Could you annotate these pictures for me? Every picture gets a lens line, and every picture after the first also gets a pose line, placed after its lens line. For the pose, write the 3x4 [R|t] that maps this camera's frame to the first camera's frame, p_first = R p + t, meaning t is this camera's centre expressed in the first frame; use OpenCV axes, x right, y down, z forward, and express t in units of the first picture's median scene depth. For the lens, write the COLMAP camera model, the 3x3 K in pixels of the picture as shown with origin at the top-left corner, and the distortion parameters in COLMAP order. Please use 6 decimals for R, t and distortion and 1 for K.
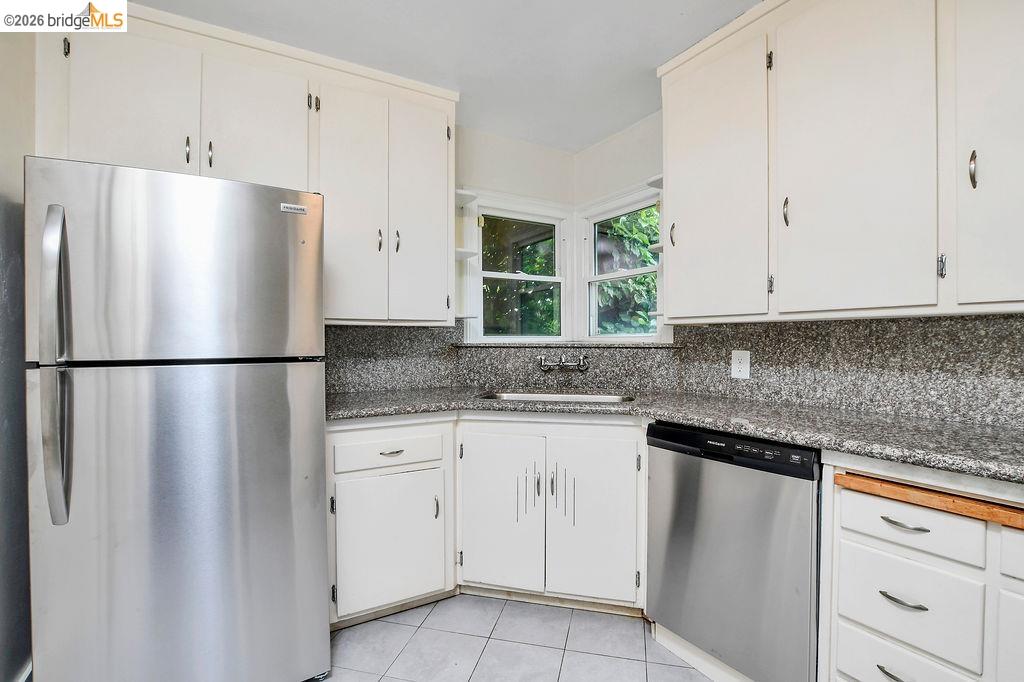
lens RADIAL K [[471.7, 0, 510.2], [0, 471.7, 341.2], [0, 0, 1]] dist [-0.026425, 0.000754]
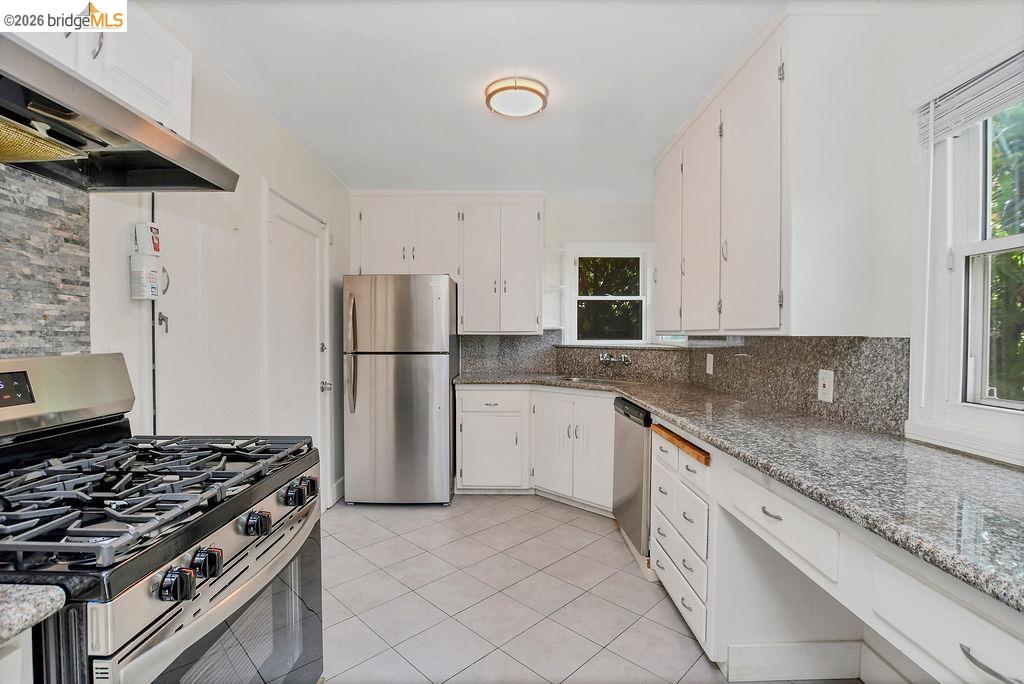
lens RADIAL K [[474.1, 0, 515.4], [0, 474.1, 339.0], [0, 0, 1]] dist [-0.041630, -0.000975]
pose [[0.864915, 0.009242, -0.501833, 1.001254], [-0.005705, 0.999947, 0.008583, -0.049177], [0.501885, -0.004561, 0.864922, -0.738708]]
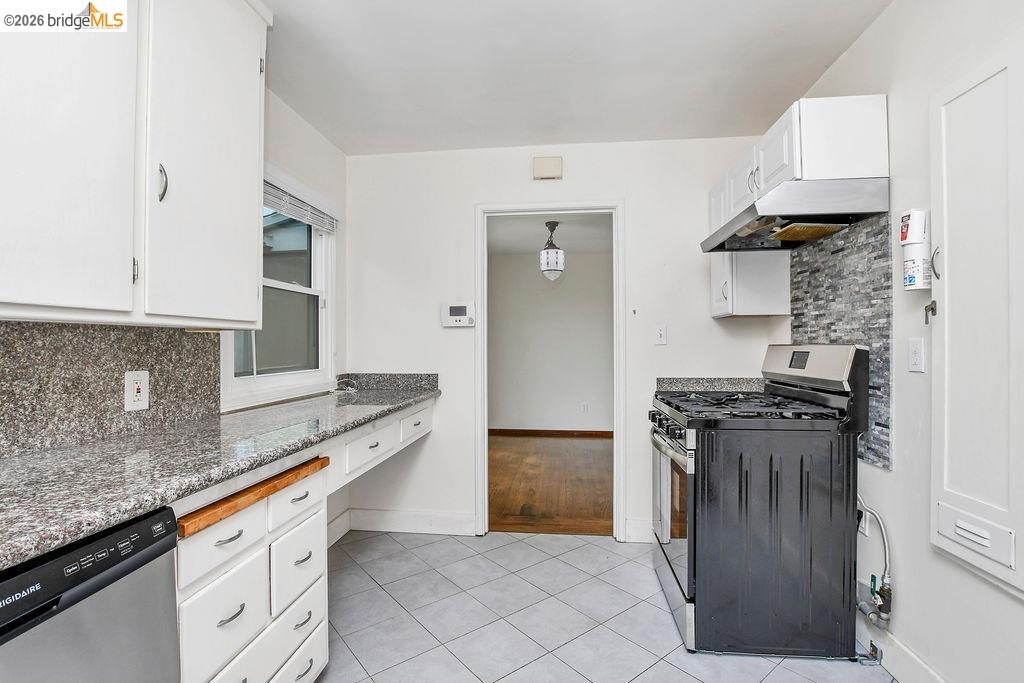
lens RADIAL K [[471.7, 0, 511.4], [0, 471.7, 346.4], [0, 0, 1]] dist [-0.026425, 0.000754]
pose [[-0.798007, 0.004621, 0.602631, -0.181058], [0.005770, 0.999983, -0.000028, -0.007506], [-0.602621, 0.003455, -0.798020, 1.116335]]
